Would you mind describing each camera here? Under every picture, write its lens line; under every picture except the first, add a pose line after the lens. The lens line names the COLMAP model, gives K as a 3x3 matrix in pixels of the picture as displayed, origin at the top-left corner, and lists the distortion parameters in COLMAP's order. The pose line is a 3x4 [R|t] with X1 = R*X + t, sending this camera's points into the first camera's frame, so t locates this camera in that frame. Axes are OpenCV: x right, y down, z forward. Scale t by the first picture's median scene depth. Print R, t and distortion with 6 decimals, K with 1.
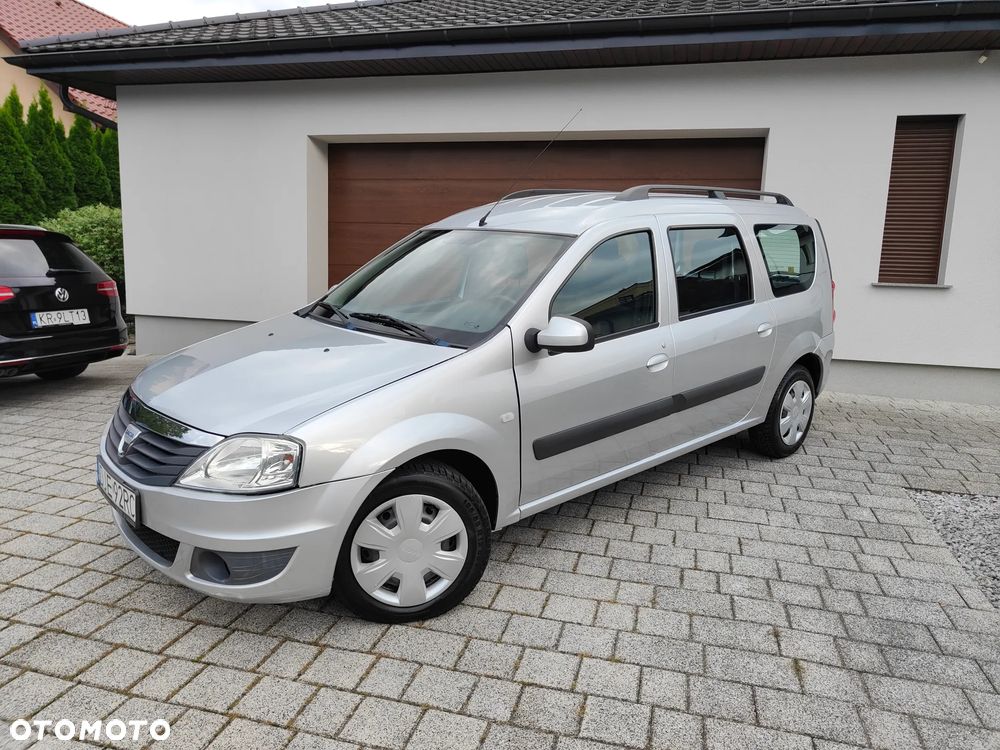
lens RADIAL K [[698.3, 0, 503.6], [0, 698.3, 375.8], [0, 0, 1]] dist [0.007851, 0.002155]
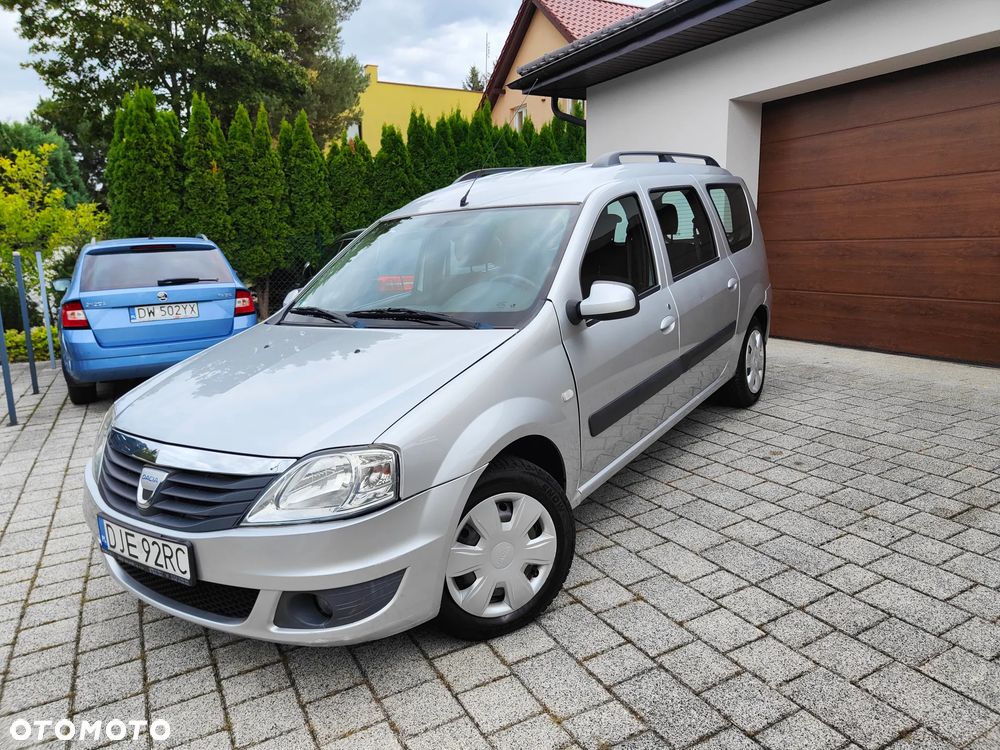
lens RADIAL K [[698.3, 0, 501.2], [0, 698.3, 376.7], [0, 0, 1]] dist [0.007851, 0.002155]
pose [[0.677777, 0.089842, -0.729758, 0.570536], [-0.066619, 0.995928, 0.060737, -0.057123], [0.732243, 0.007450, 0.681002, 0.452186]]
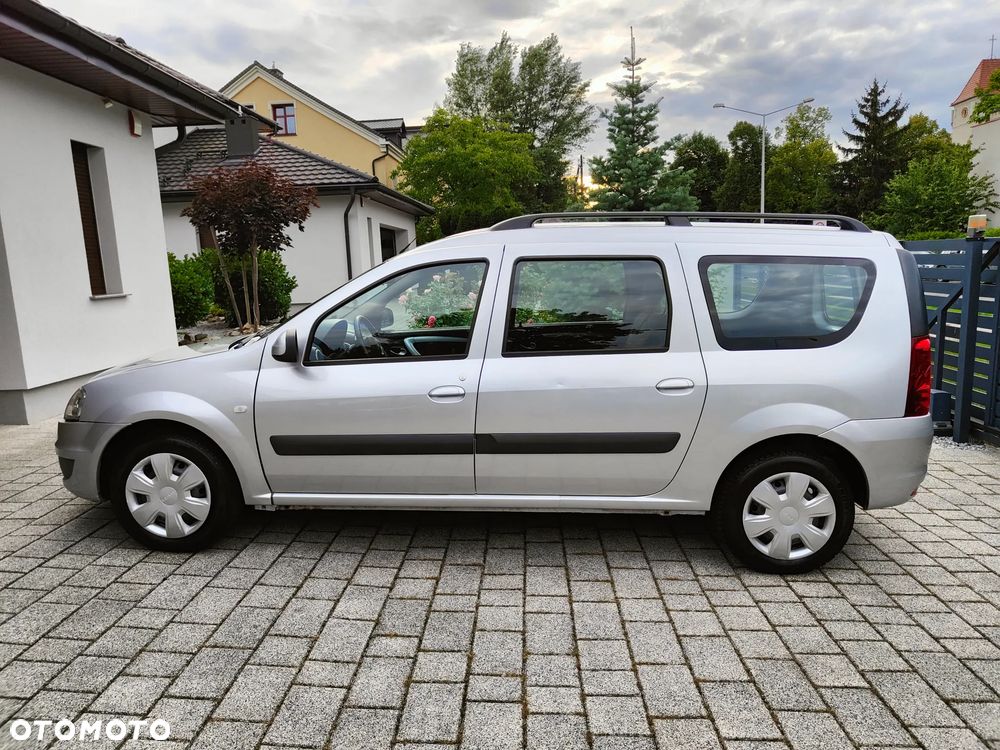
lens RADIAL K [[698.3, 0, 502.0], [0, 698.3, 372.4], [0, 0, 1]] dist [0.007851, 0.002155]
pose [[-0.237973, -0.180851, 0.954286, -1.440559], [0.174681, 0.958522, 0.225215, -0.339860], [-0.955435, 0.220290, -0.196511, 1.424072]]
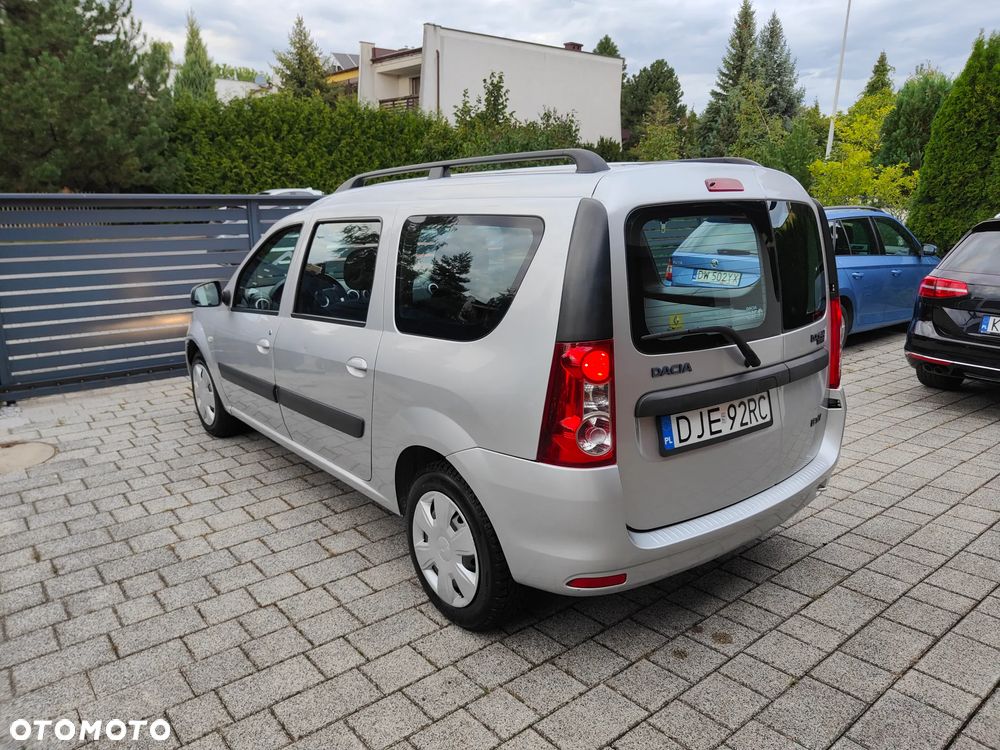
lens RADIAL K [[698.3, 0, 499.9], [0, 698.3, 380.3], [0, 0, 1]] dist [0.007851, 0.002155]
pose [[-0.586610, 0.179352, -0.789760, 0.727486], [-0.156128, 0.931833, 0.327583, -0.385071], [0.794677, 0.315468, -0.518621, 1.856155]]
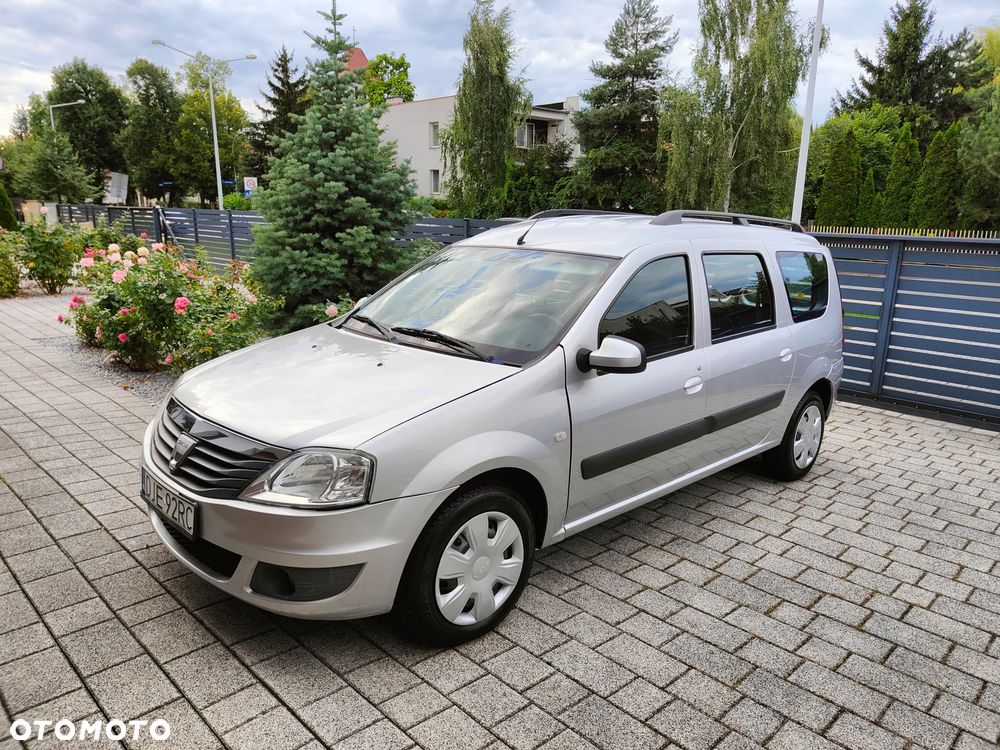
lens RADIAL K [[698.3, 0, 502.6], [0, 698.3, 369.0], [0, 0, 1]] dist [0.007851, 0.002155]
pose [[-0.870657, -0.158067, 0.465801, -0.641560], [0.029454, 0.928510, 0.370138, -0.534005], [-0.491007, 0.335983, -0.803758, 2.368134]]
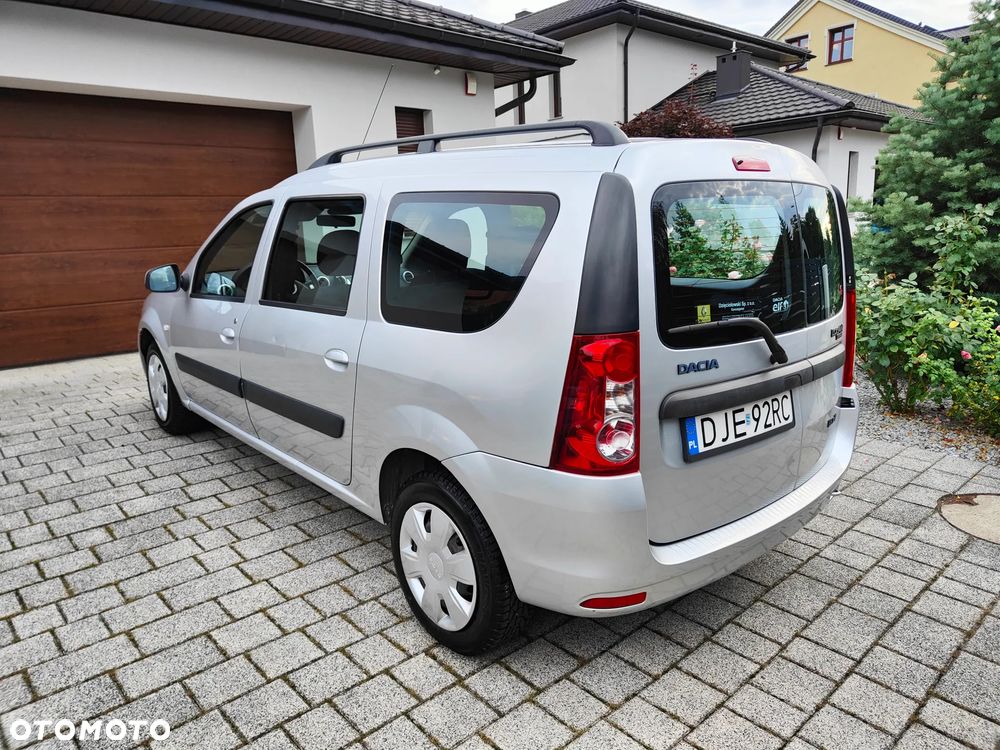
lens RADIAL K [[698.3, 0, 505.7], [0, 698.3, 375.1], [0, 0, 1]] dist [0.007851, 0.002155]
pose [[0.529901, -0.229013, 0.816553, -1.080414], [0.181908, 0.971131, 0.154317, -0.106296], [-0.828320, 0.066765, 0.556263, 0.305294]]
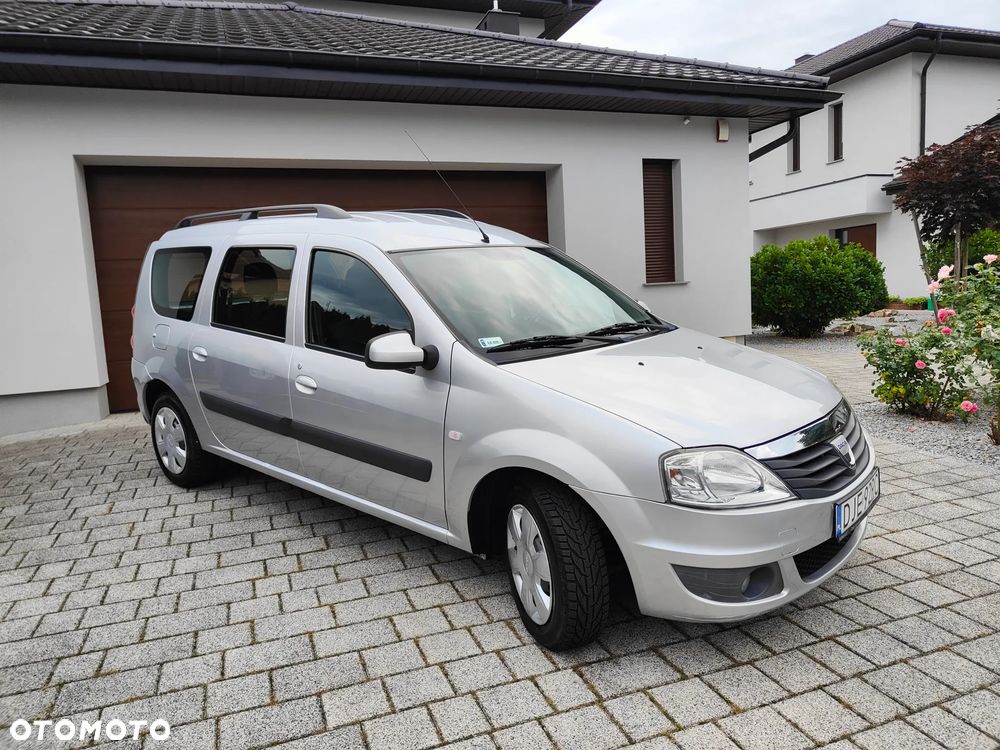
lens RADIAL K [[698.3, 0, 502.1], [0, 698.3, 377.2], [0, 0, 1]] dist [0.007851, 0.002155]
pose [[0.806394, -0.143626, 0.573673, -1.025561], [0.167671, 0.985780, 0.011114, -0.043020], [-0.567112, 0.087226, 0.819009, 0.210395]]
